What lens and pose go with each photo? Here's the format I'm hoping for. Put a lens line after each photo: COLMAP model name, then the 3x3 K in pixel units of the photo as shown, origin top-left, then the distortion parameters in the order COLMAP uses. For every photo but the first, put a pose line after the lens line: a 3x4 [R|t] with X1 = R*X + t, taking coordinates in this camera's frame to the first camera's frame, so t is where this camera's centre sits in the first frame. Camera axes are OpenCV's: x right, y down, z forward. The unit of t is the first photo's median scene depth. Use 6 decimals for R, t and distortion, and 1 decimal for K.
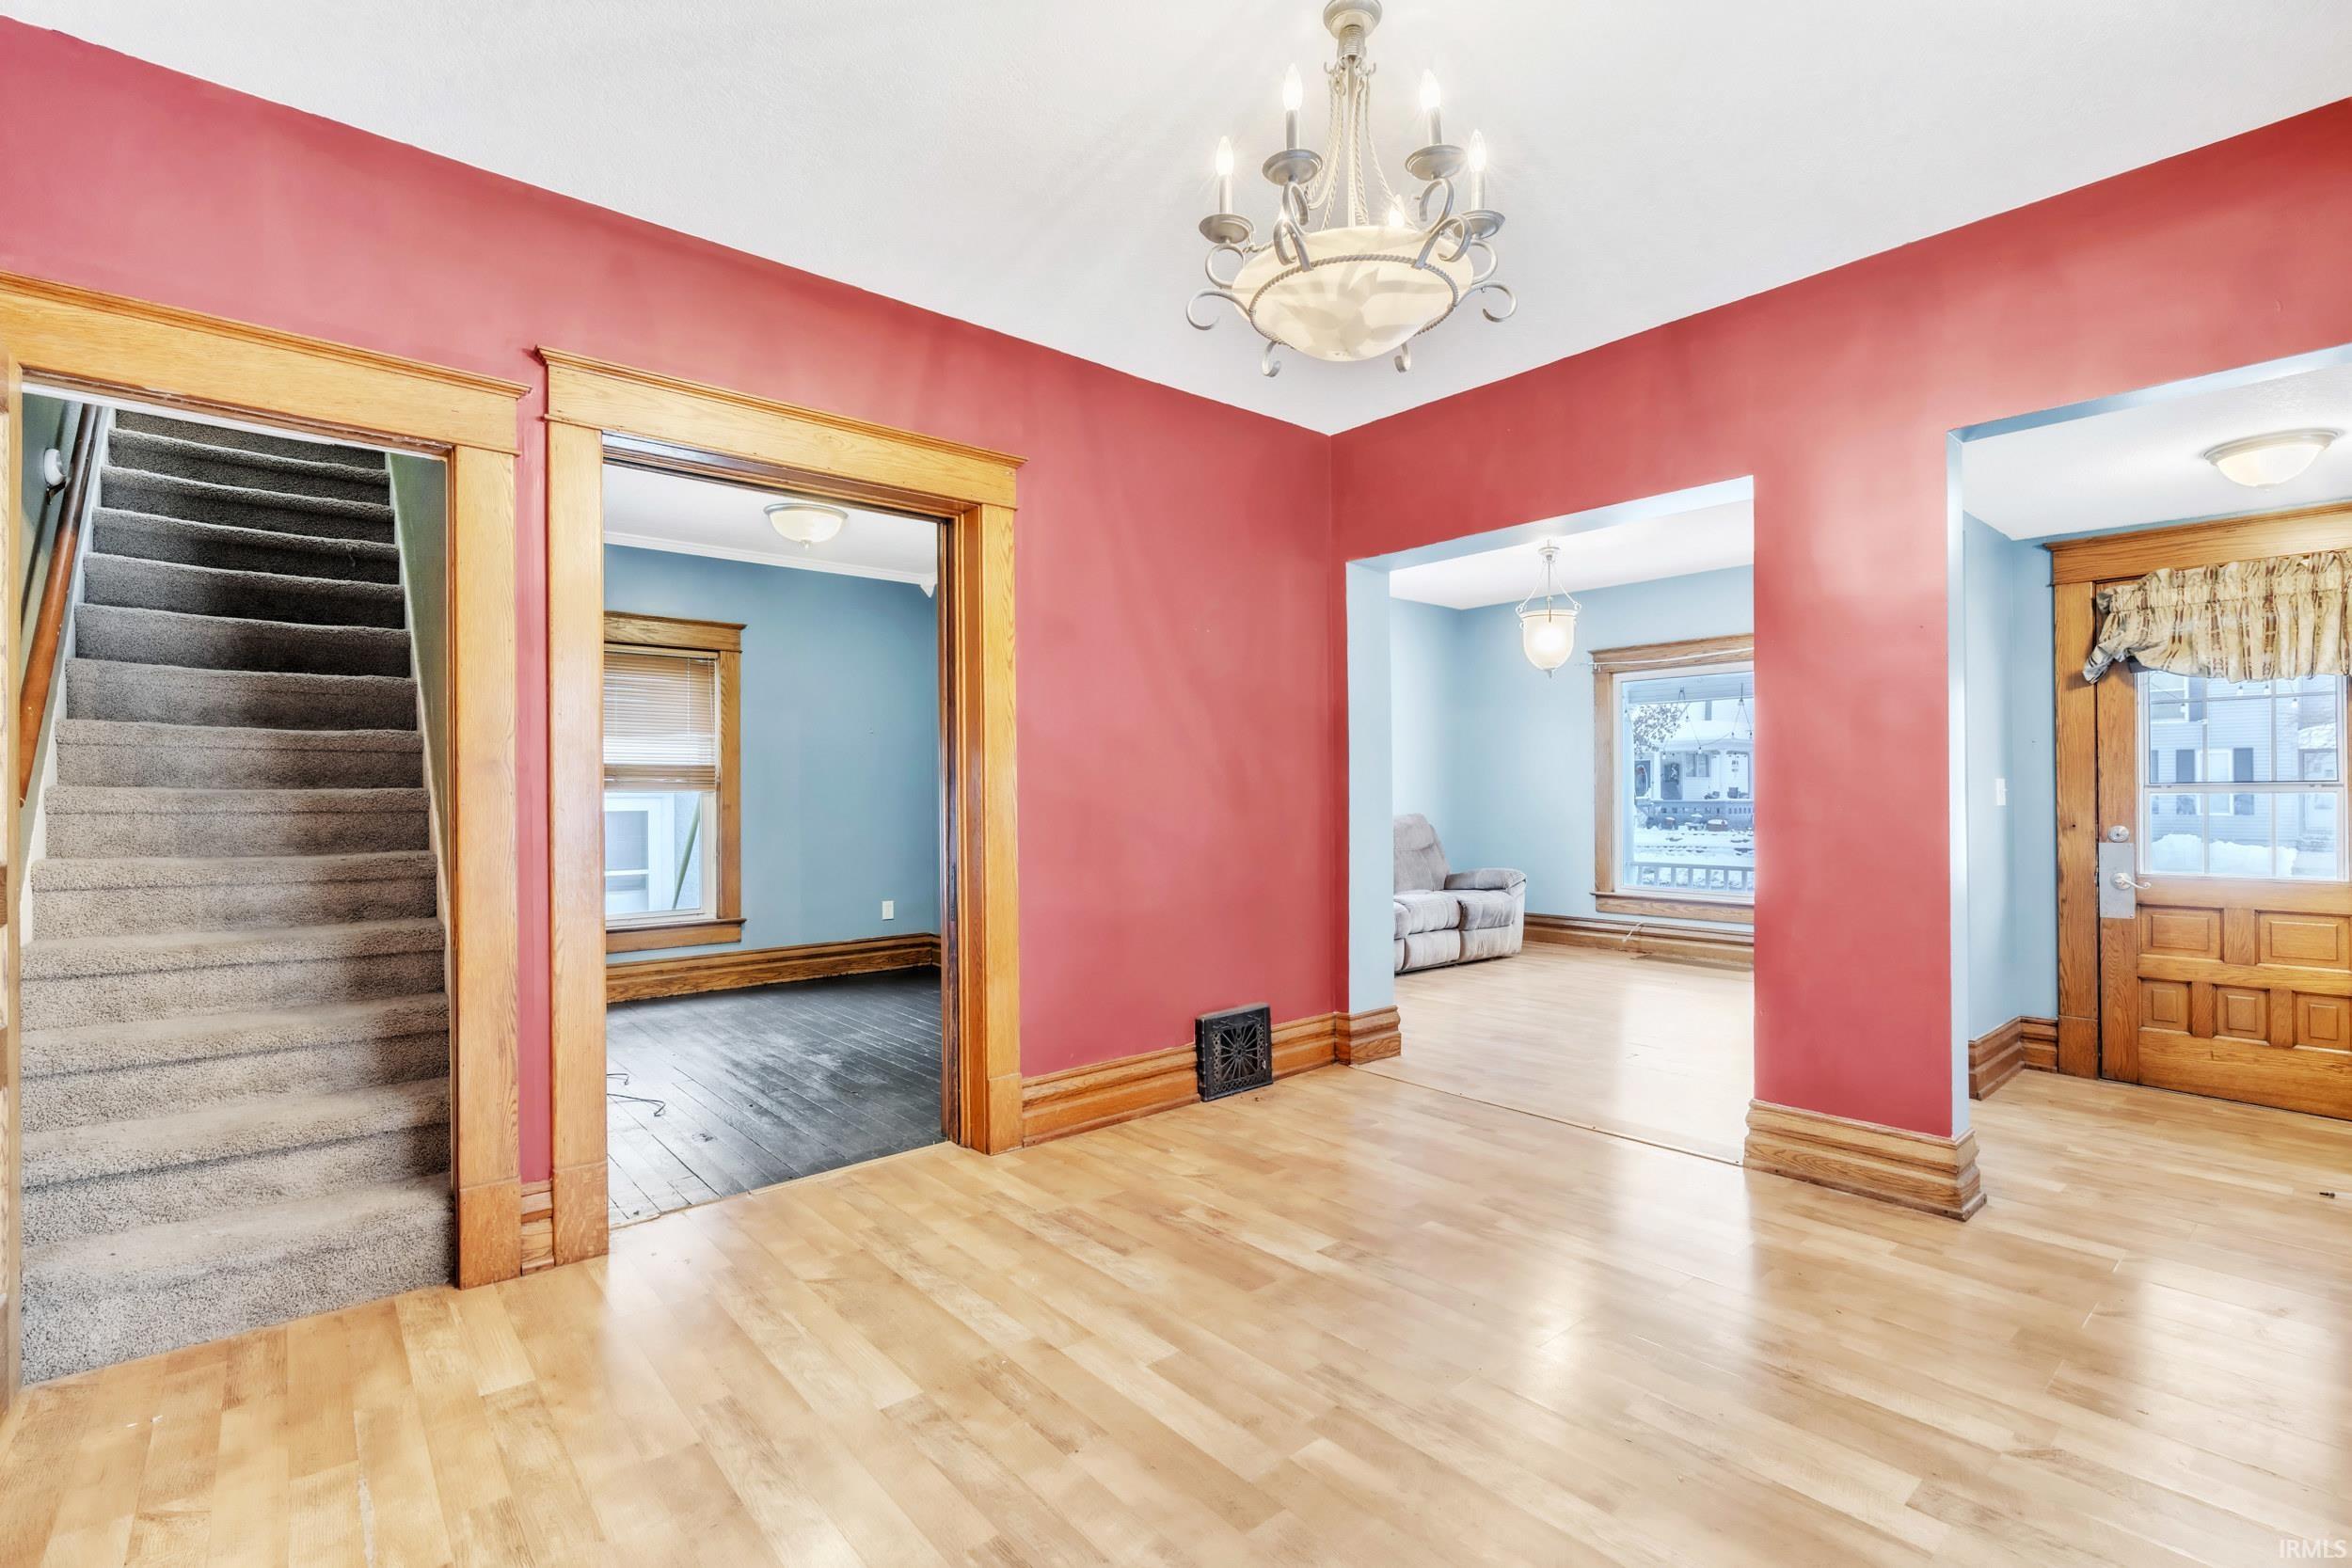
lens RADIAL K [[1060.6, 0, 1183.9], [0, 1060.6, 799.5], [0, 0, 1]] dist [-0.009281, 0.000456]
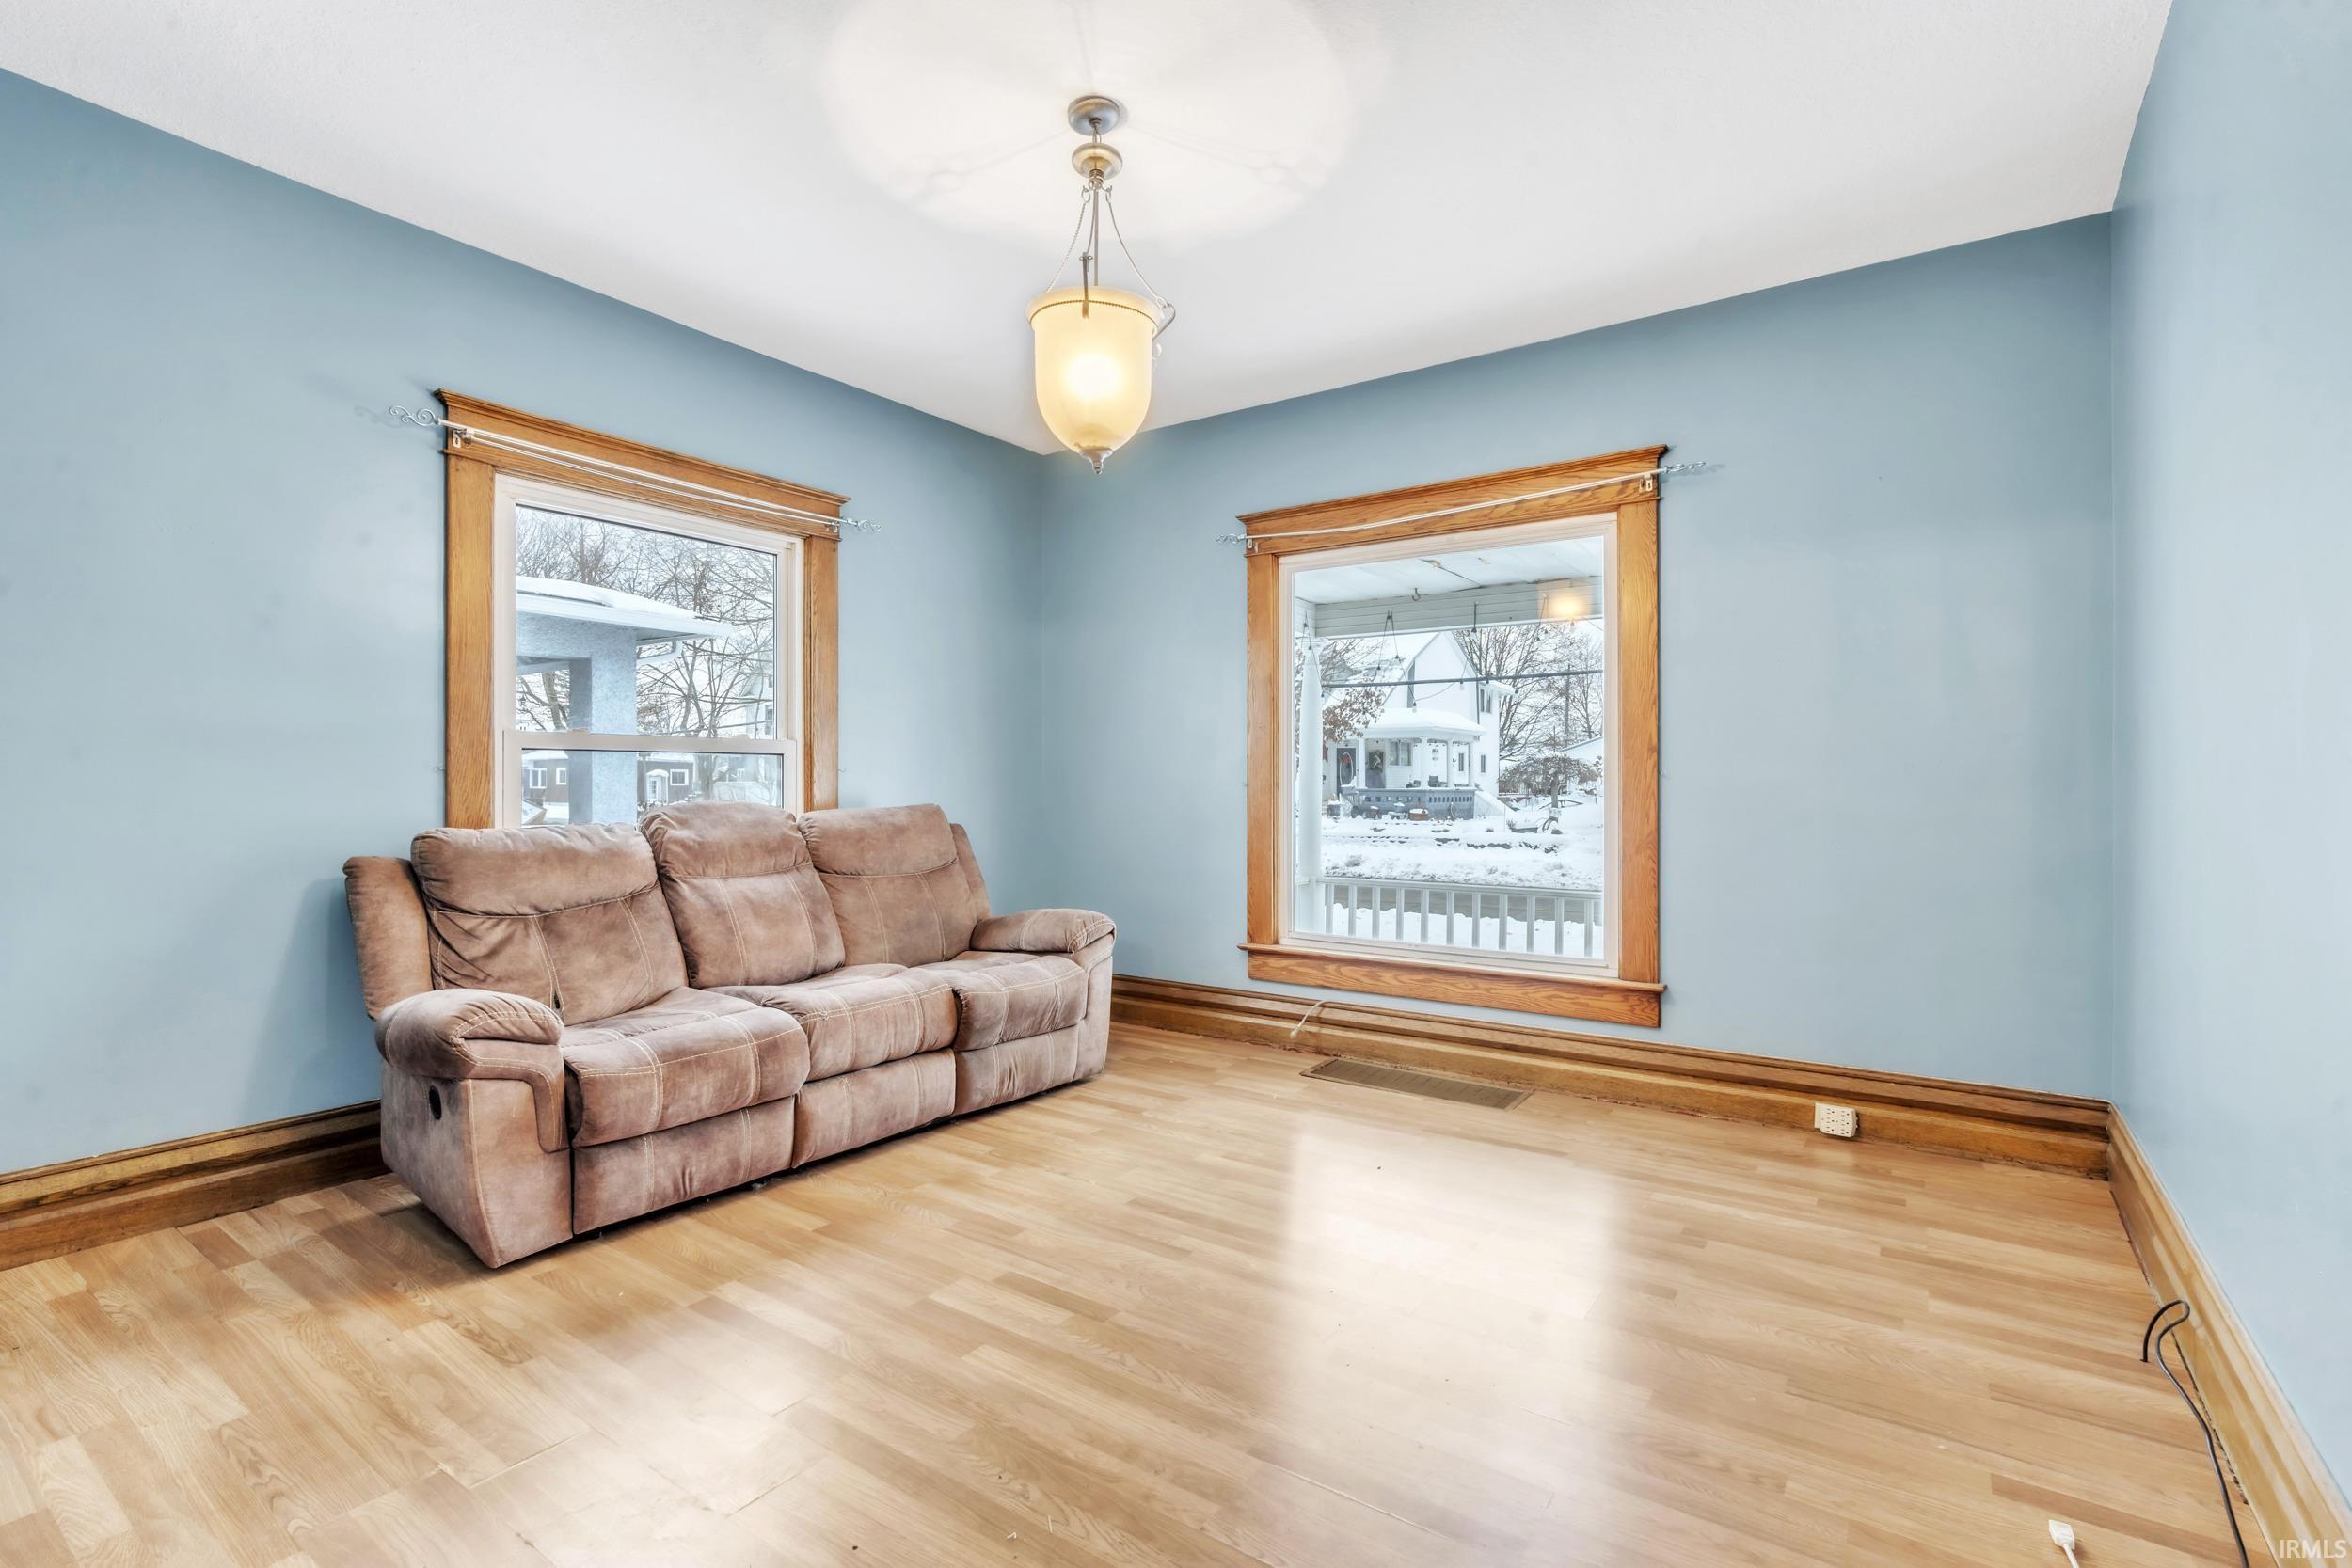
lens RADIAL K [[1078.7, 0, 1162.8], [0, 1078.7, 778.3], [0, 0, 1]] dist [-0.001901, -0.000152]
pose [[0.972009, 0.009423, 0.234756, 0.213612], [-0.007710, 0.999937, -0.008212, 0.004172], [-0.234819, 0.006172, 0.972020, 0.461529]]
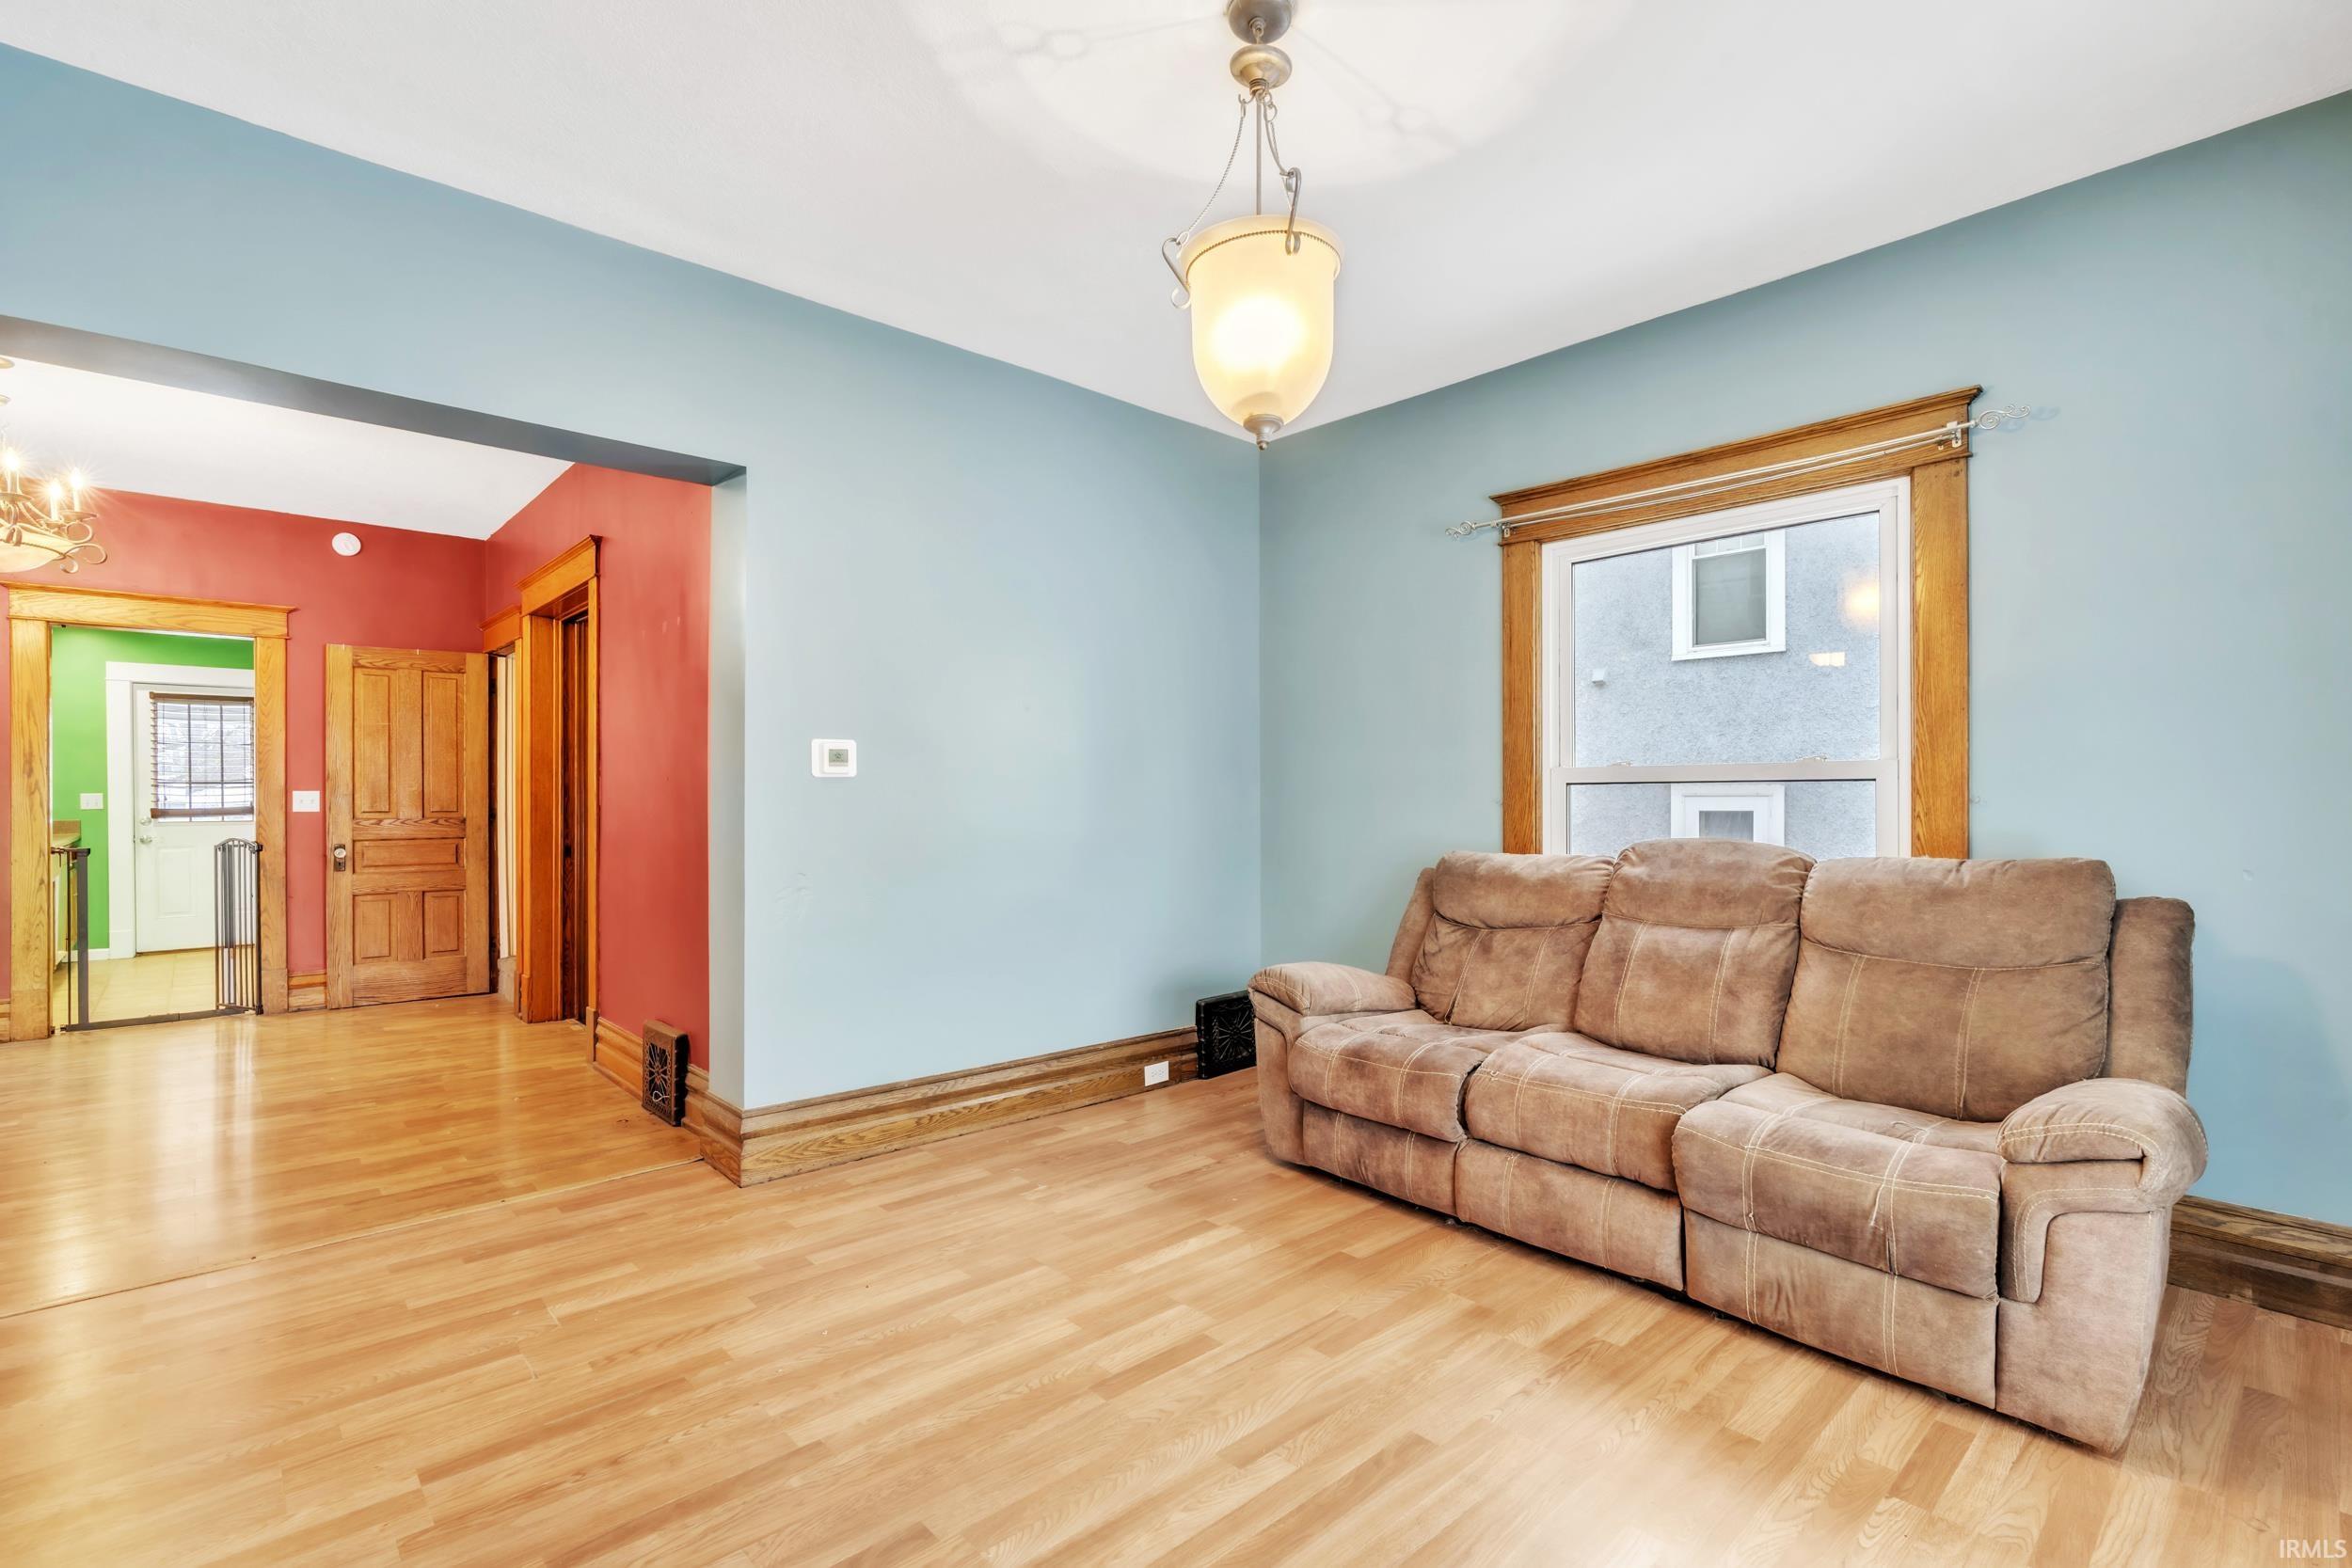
lens RADIAL K [[1079.4, 0, 1178.3], [0, 1079.4, 793.5], [0, 0, 1]] dist [-0.002818, -0.000185]
pose [[0.035302, 0.006984, -0.999352, 0.538879], [-0.000127, 0.999976, 0.006984, -0.008001], [0.999377, -0.000119, 0.035302, 0.753386]]
